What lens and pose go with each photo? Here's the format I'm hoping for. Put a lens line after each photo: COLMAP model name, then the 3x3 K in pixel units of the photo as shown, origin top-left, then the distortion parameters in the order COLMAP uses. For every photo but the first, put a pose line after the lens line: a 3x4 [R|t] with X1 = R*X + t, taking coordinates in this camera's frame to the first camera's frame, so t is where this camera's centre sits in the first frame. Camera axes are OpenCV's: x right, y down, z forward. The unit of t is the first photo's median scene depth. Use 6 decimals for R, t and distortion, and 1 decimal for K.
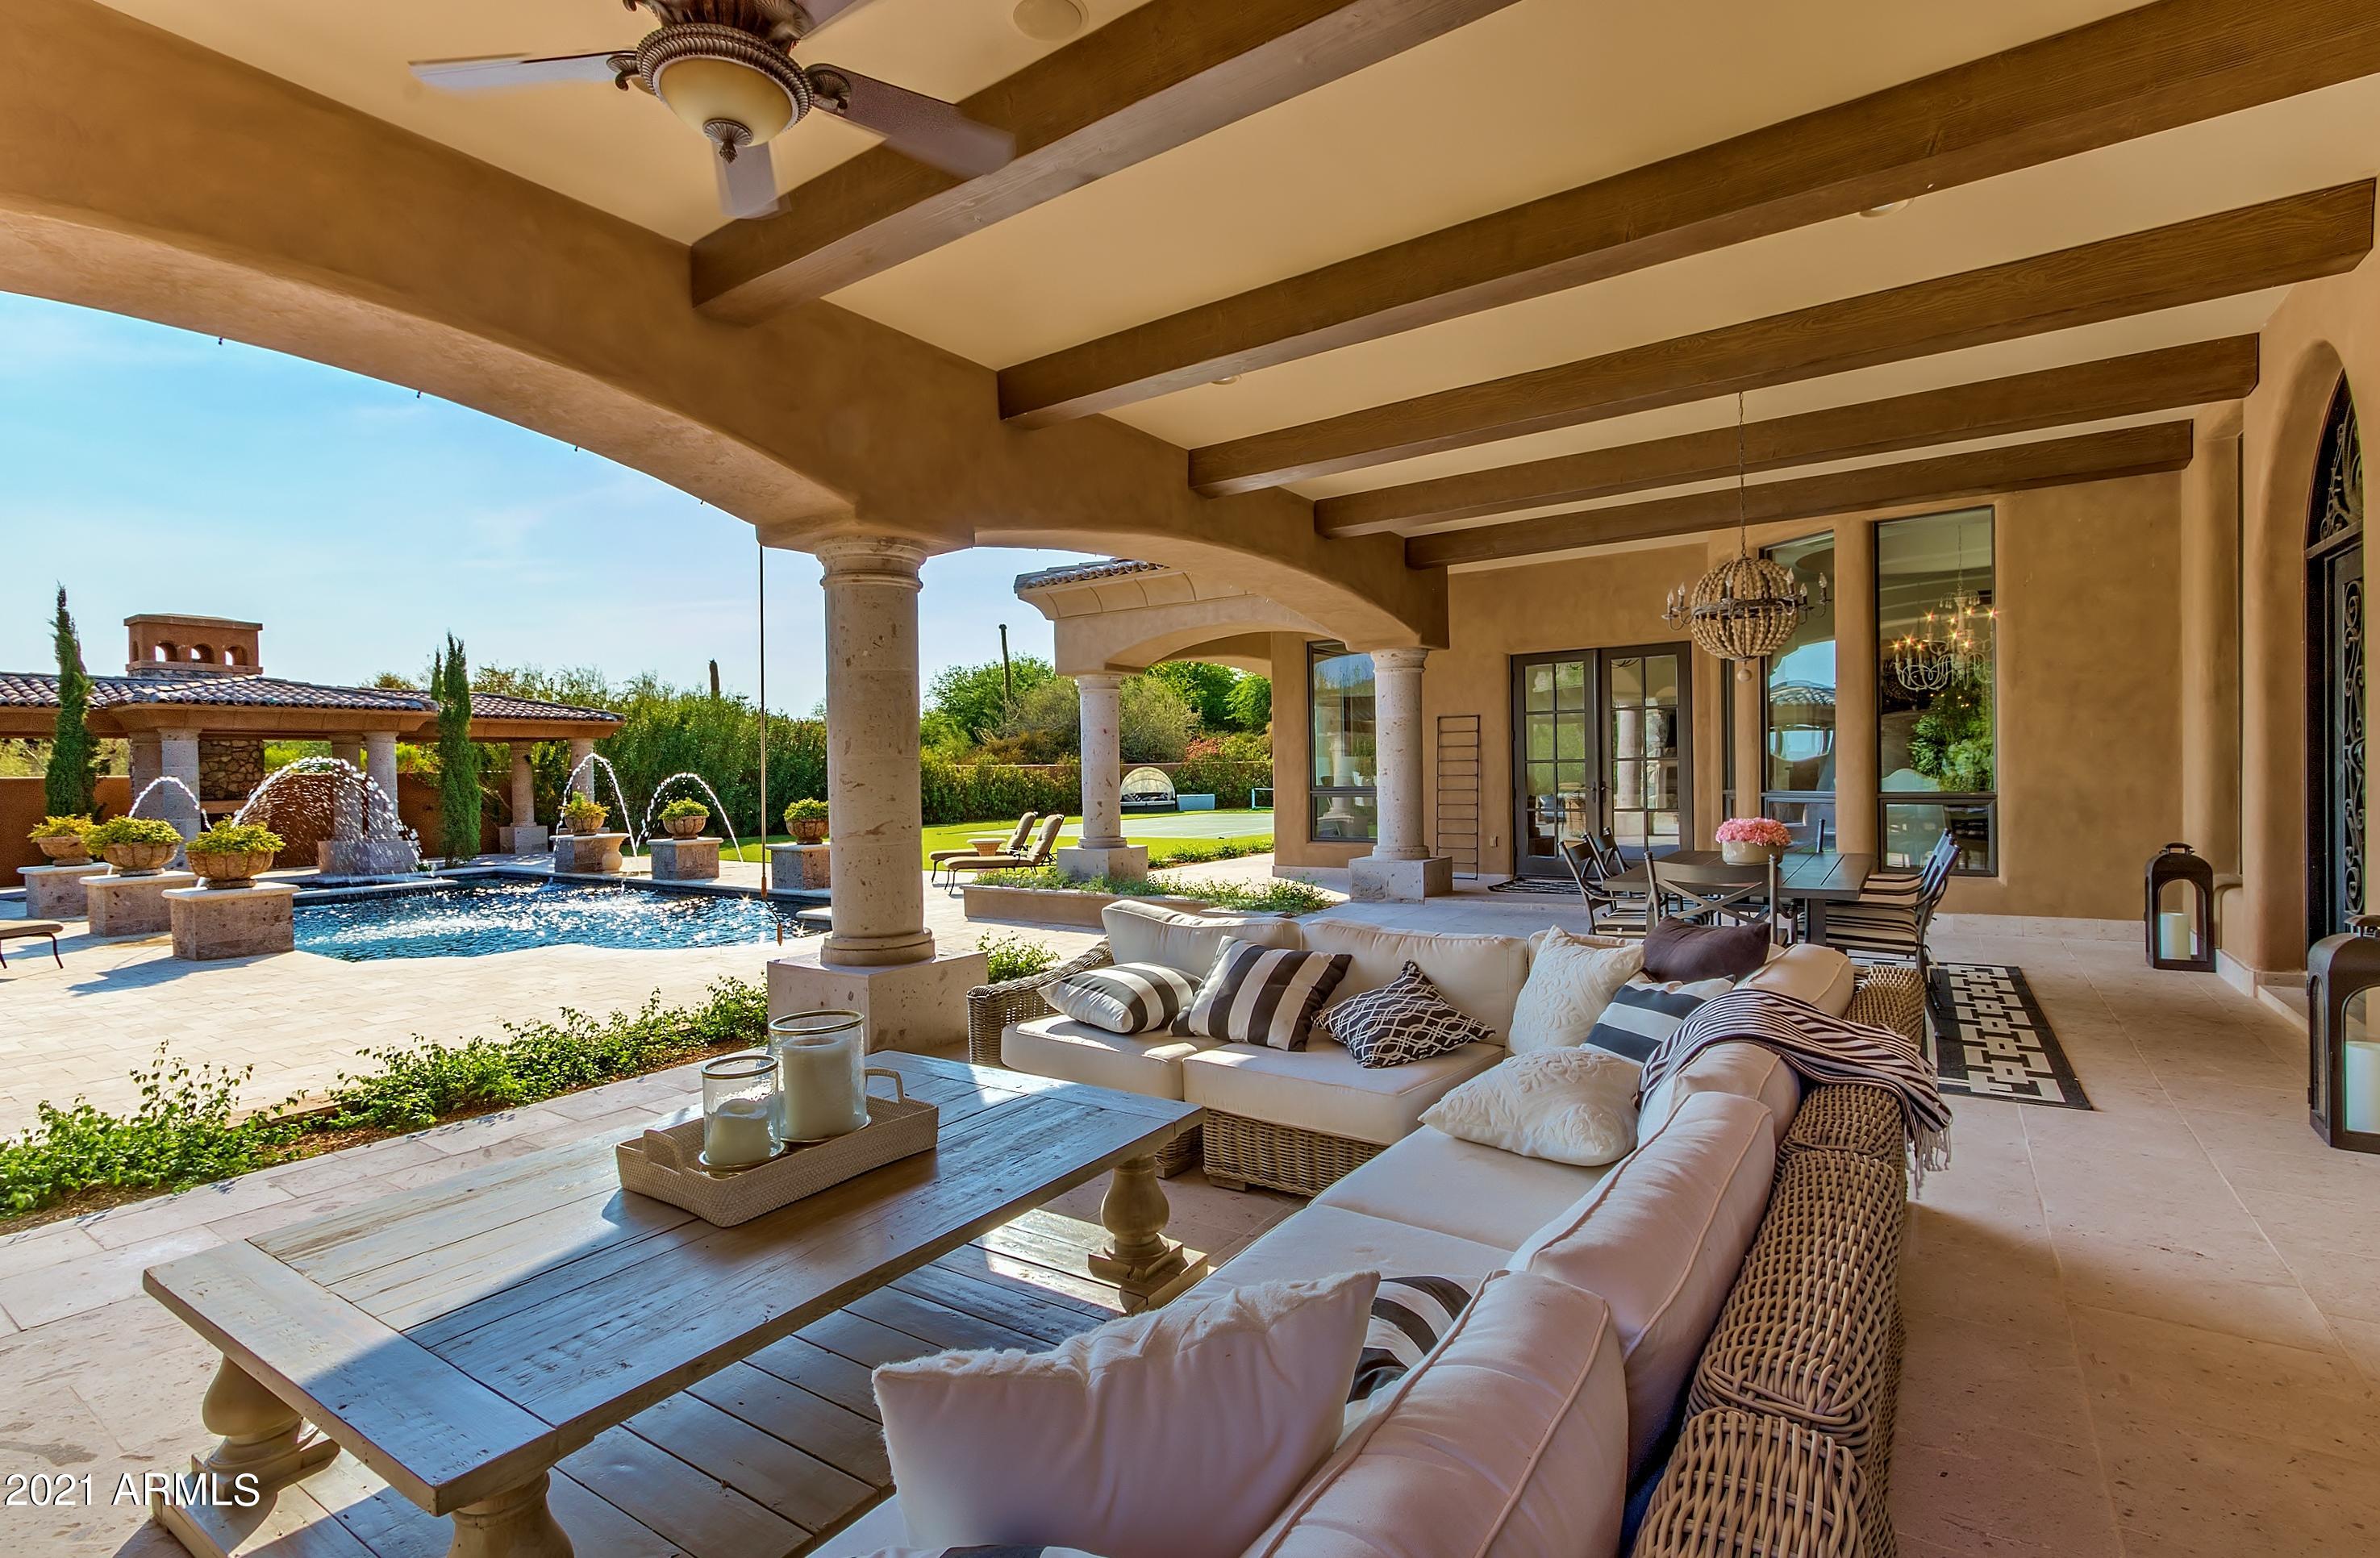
lens RADIAL K [[1101.6, 0, 1190.0], [0, 1101.6, 779.0], [0, 0, 1]] dist [-0.026464, 0.010401]
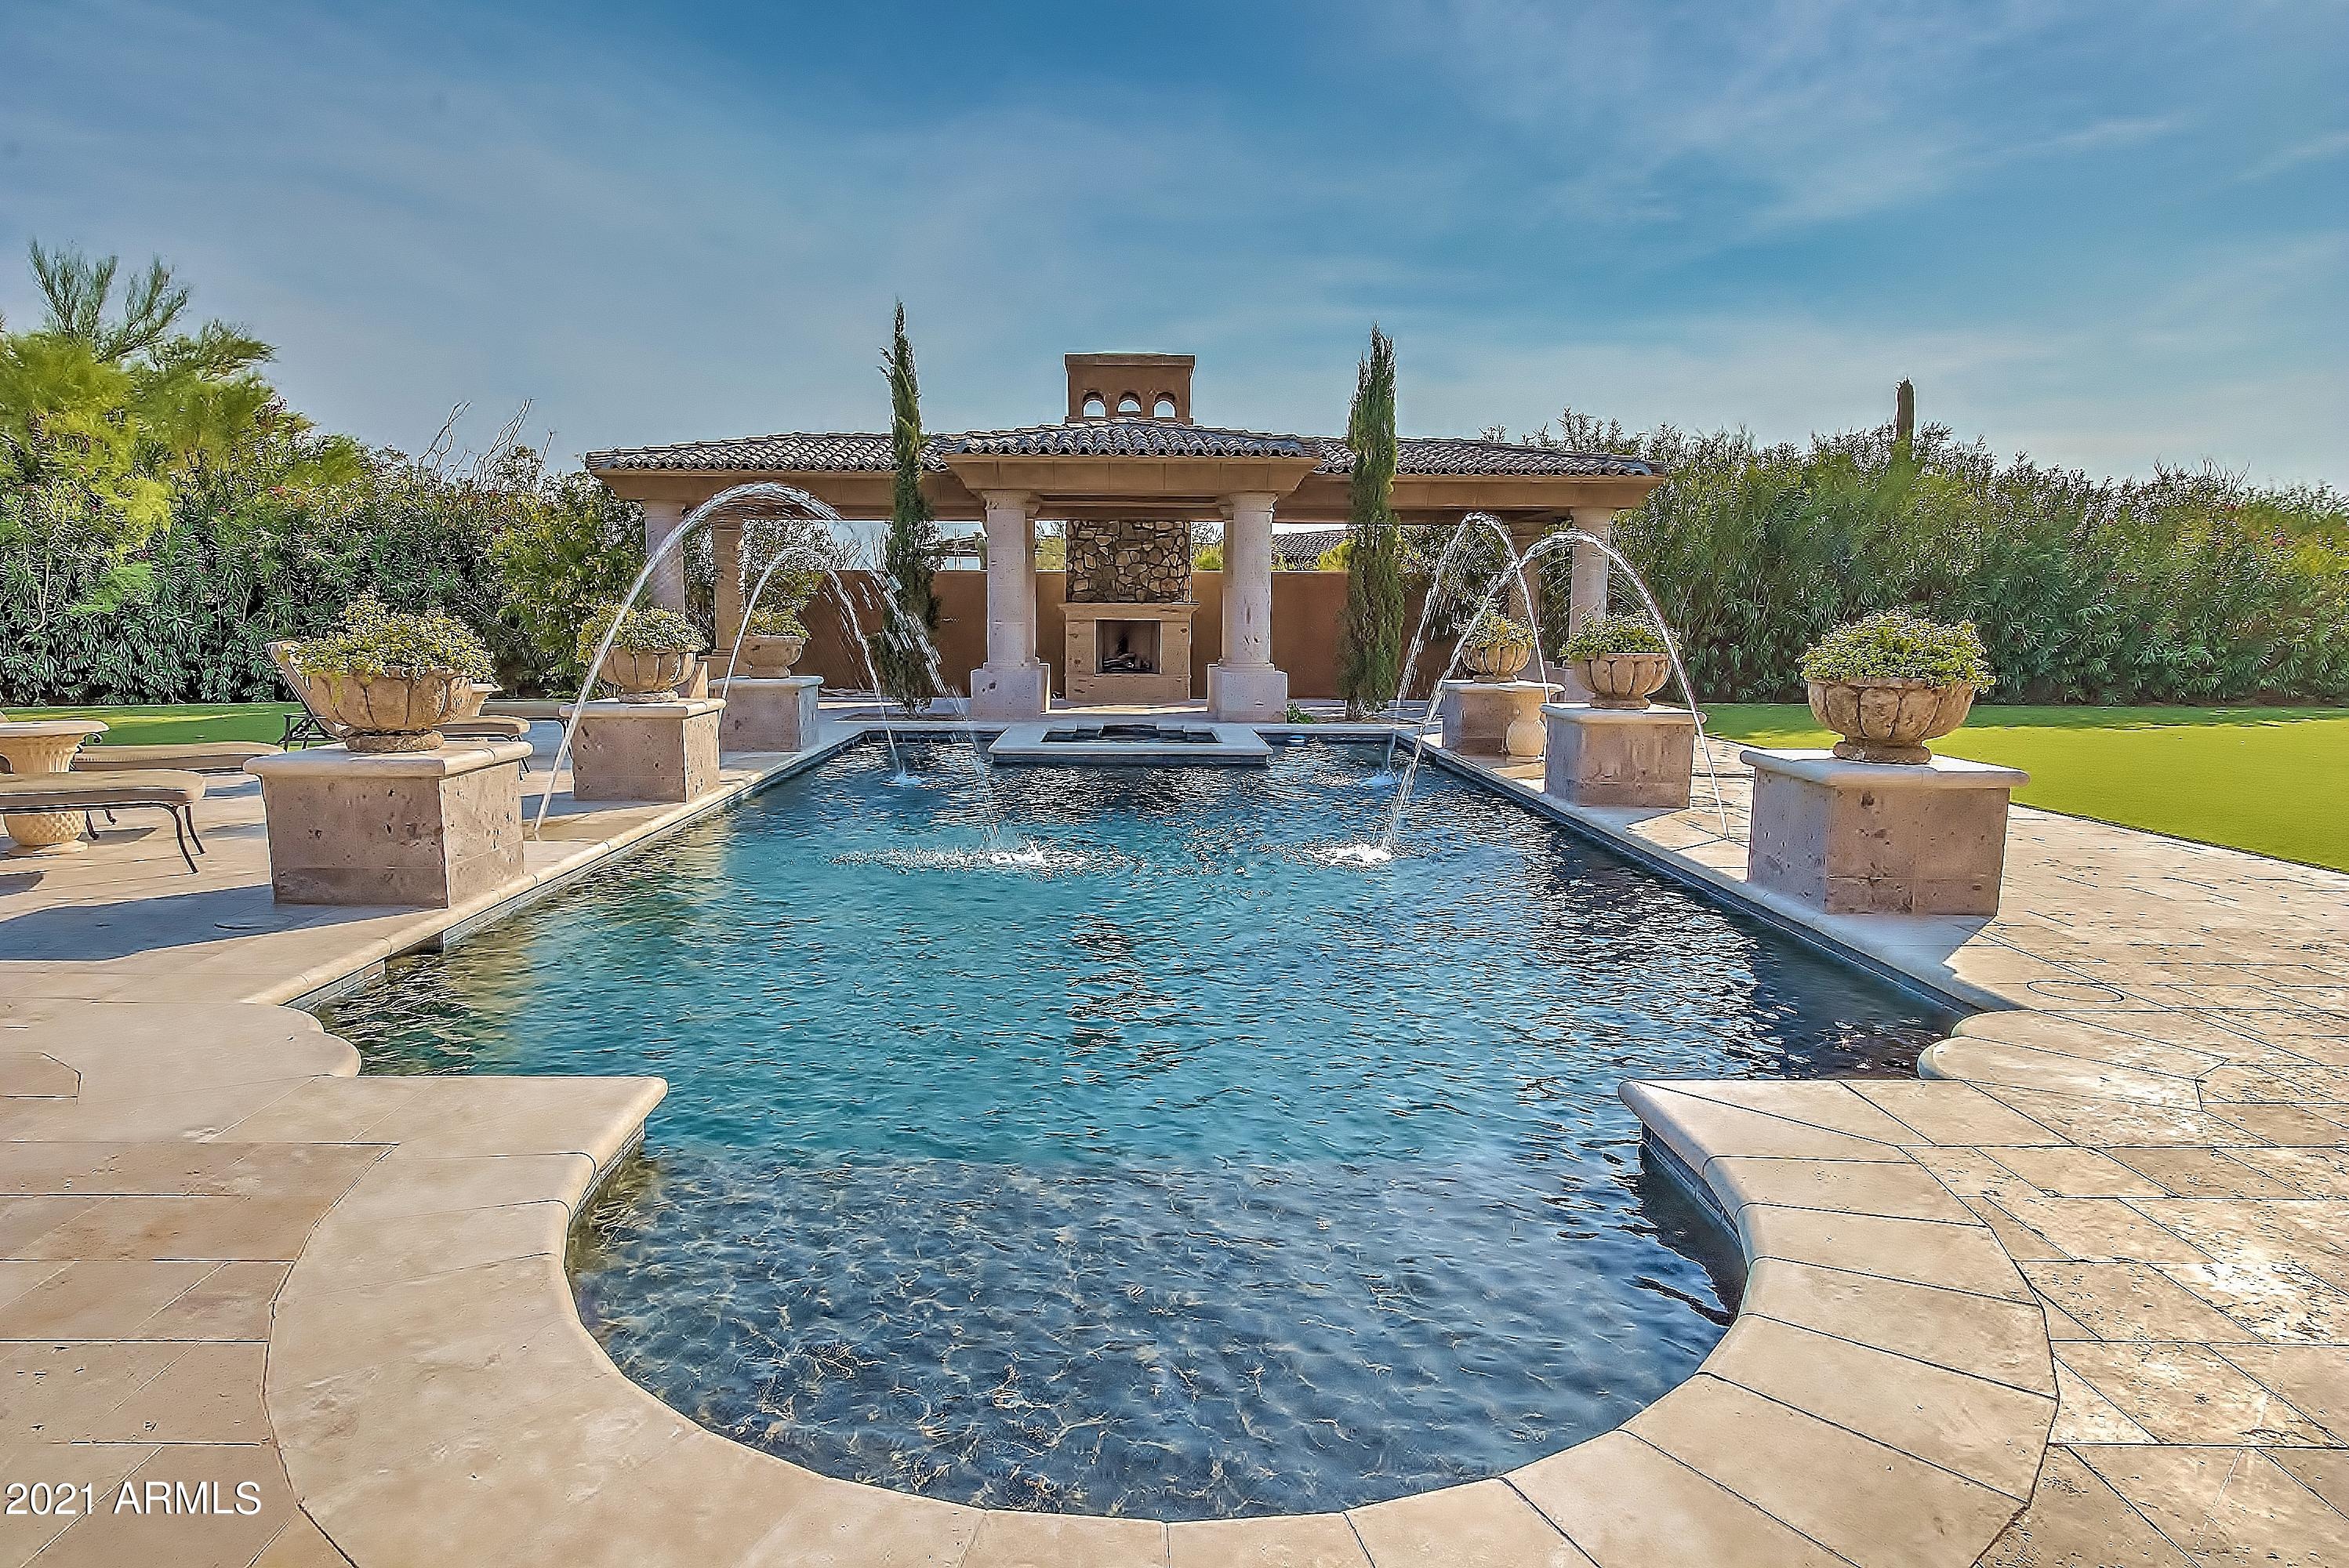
lens RADIAL K [[1363.2, 0, 1141.5], [0, 1363.2, 790.7], [0, 0, 1]] dist [-0.001736, 0.000878]
pose [[0.571572, 0.130890, -0.810045, -0.188056], [-0.023720, 0.989419, 0.143136, 0.021993], [0.820209, -0.062598, 0.568629, 0.755258]]
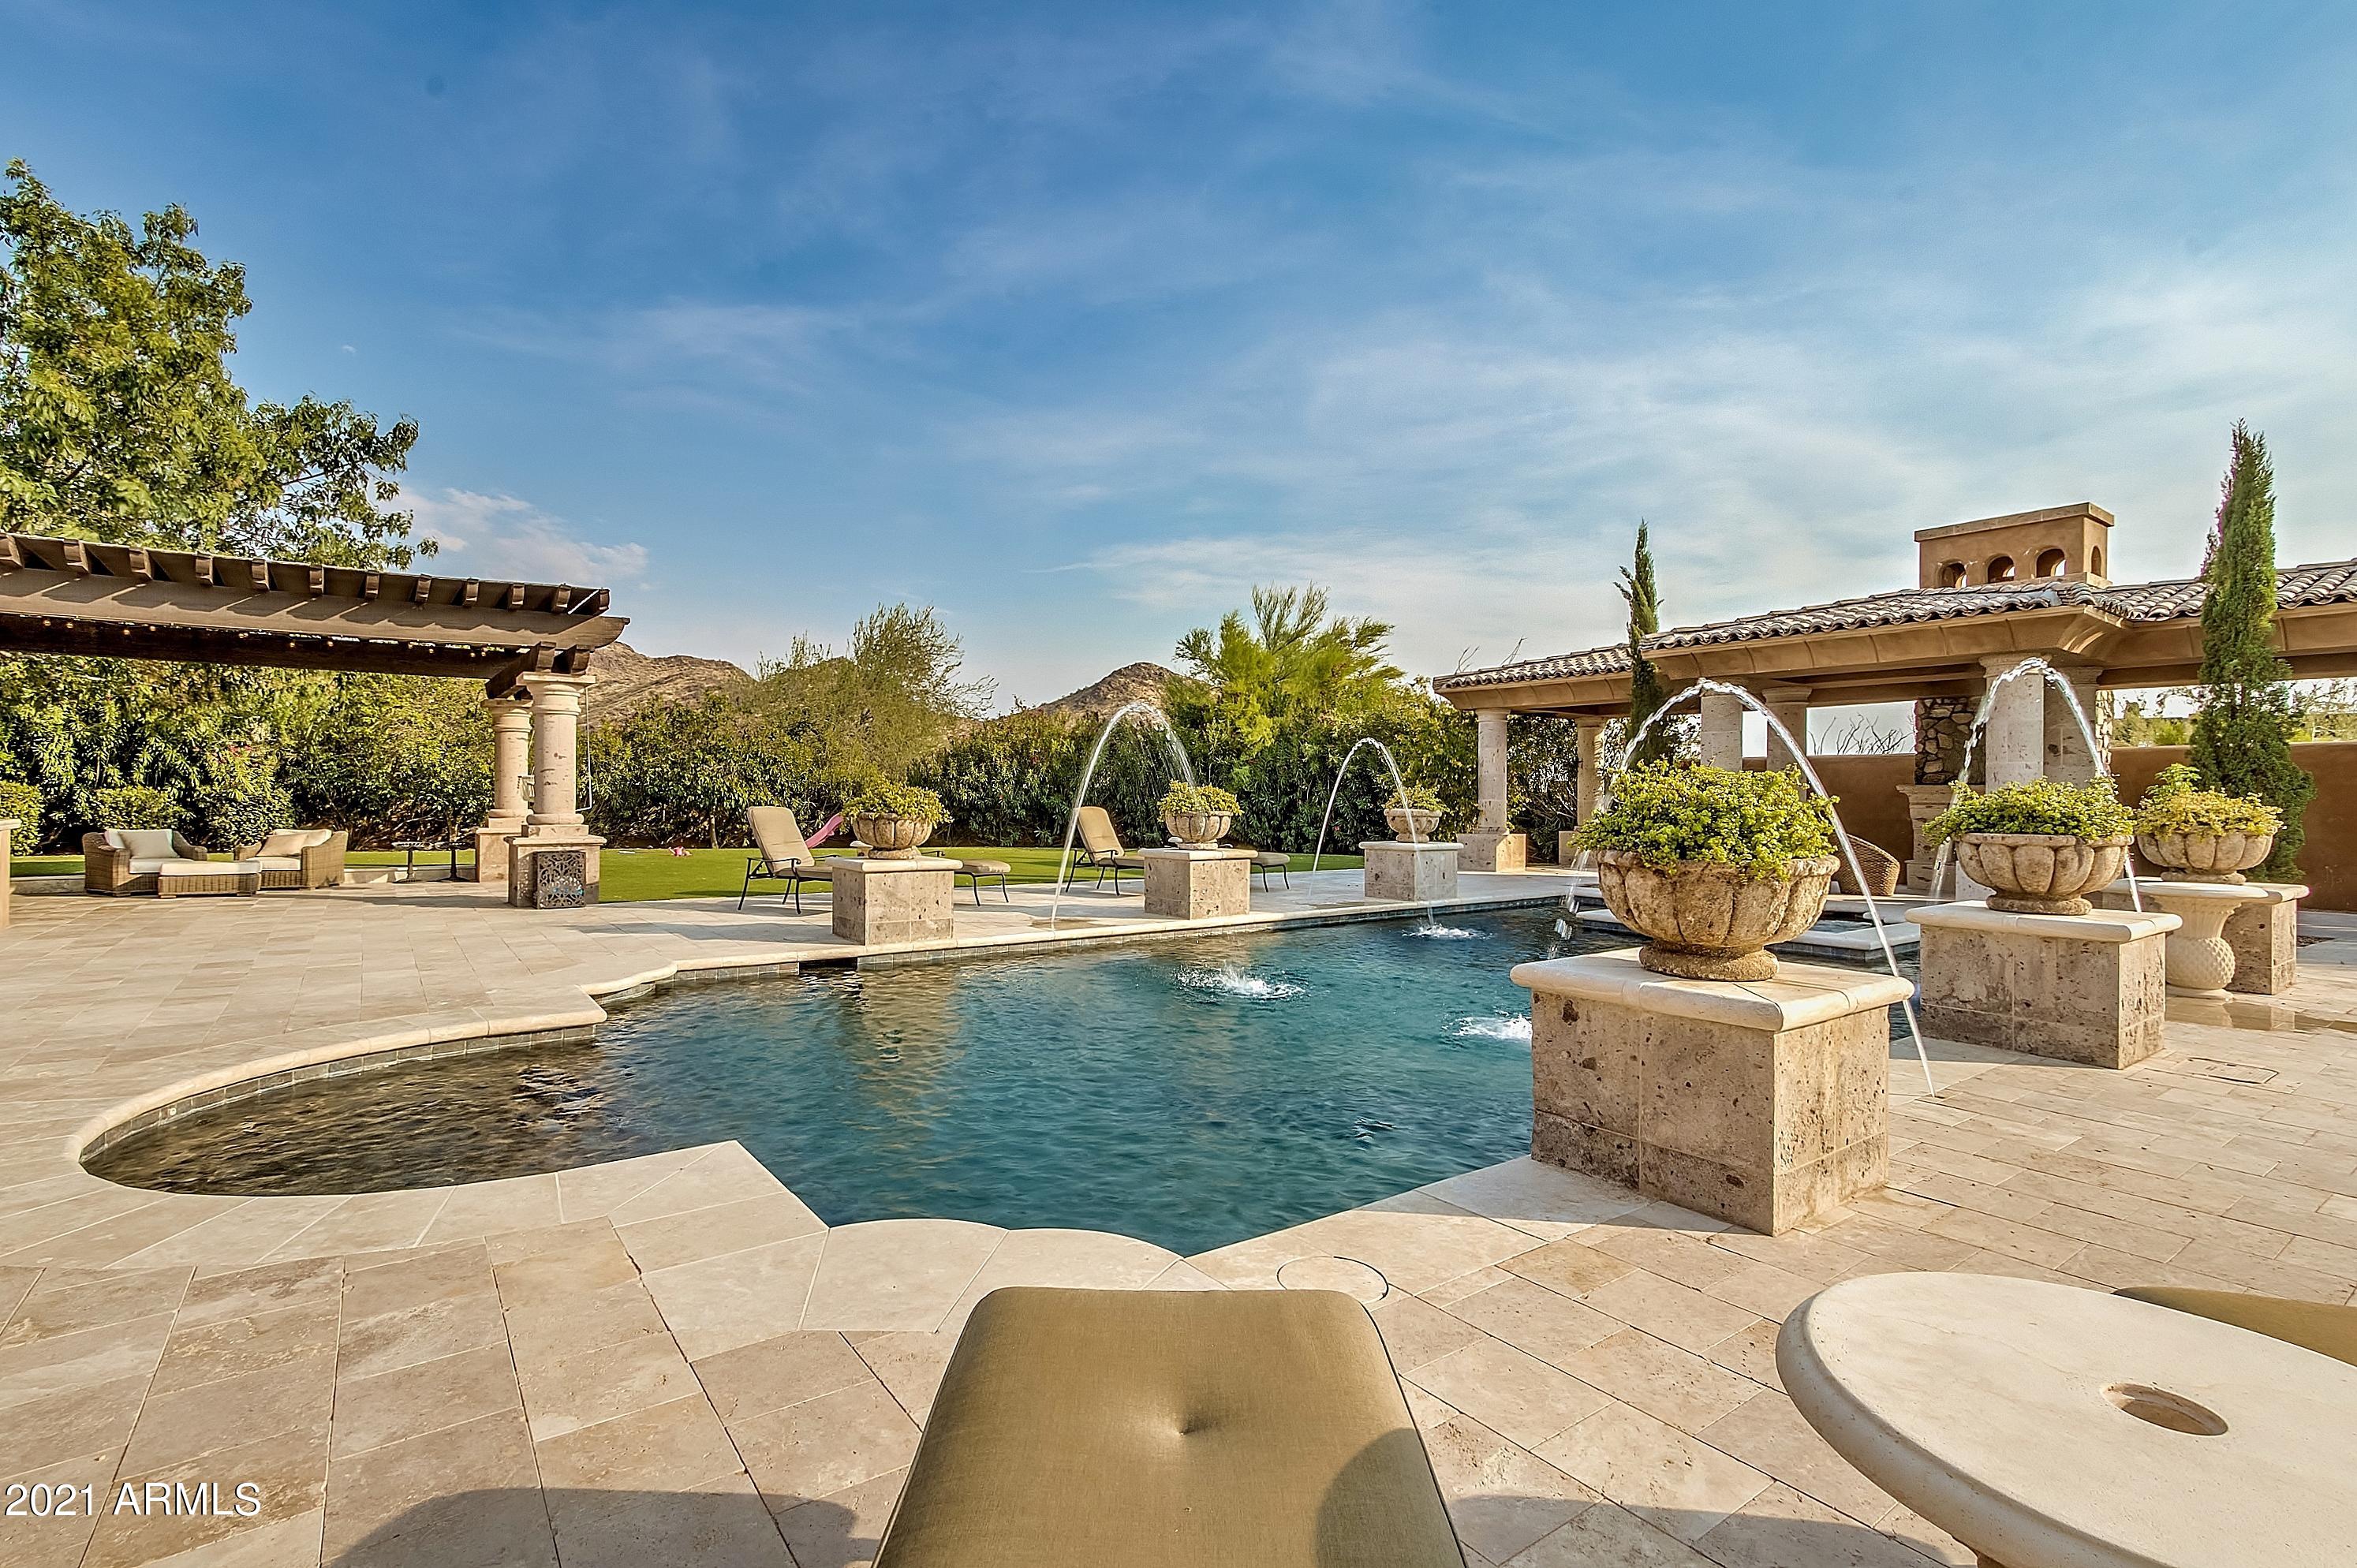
lens RADIAL K [[1086.0, 0, 1135.1], [0, 1086.0, 779.9], [0, 0, 1]] dist [0.004189, 0.001200]
pose [[-0.353717, 0.005046, -0.935339, -0.126858], [-0.006596, 0.999947, 0.007888, 0.025255], [0.935329, 0.008959, -0.353665, 1.211092]]
